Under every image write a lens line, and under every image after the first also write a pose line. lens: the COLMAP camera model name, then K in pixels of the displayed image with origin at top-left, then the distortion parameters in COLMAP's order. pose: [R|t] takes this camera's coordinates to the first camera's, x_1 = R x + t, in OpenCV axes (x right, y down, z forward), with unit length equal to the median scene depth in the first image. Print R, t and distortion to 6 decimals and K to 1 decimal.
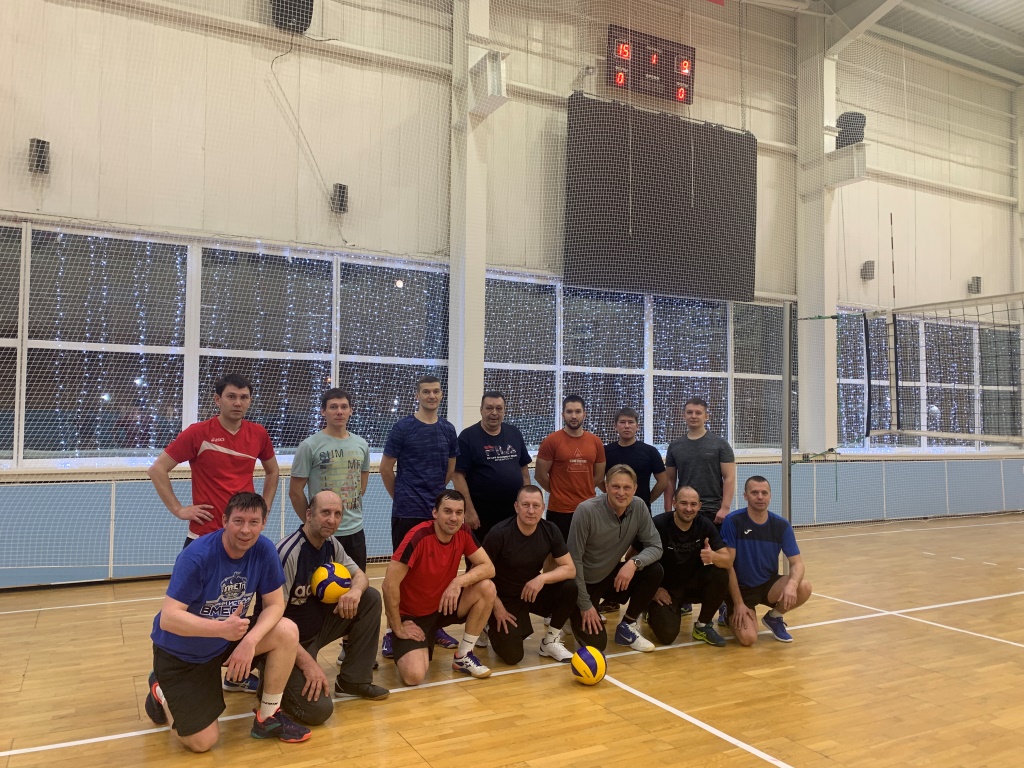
lens RADIAL K [[787.8, 0, 512.0], [0, 787.8, 384.0], [0, 0, 1]] dist [0.010726, -0.005146]
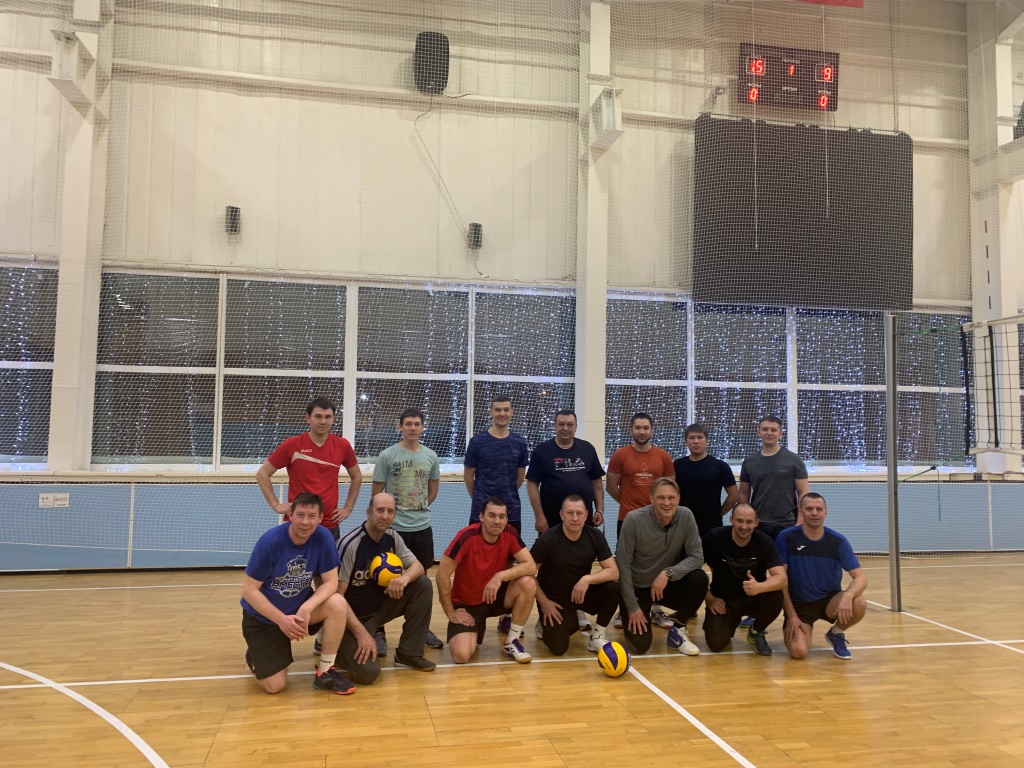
lens RADIAL K [[789.9, 0, 509.2], [0, 789.9, 378.3], [0, 0, 1]] dist [0.028140, -0.035477]
pose [[0.960200, -0.014510, -0.278935, 0.207563], [0.008328, 0.999693, -0.023333, -0.009072], [0.279188, 0.020081, 0.960027, -0.087233]]
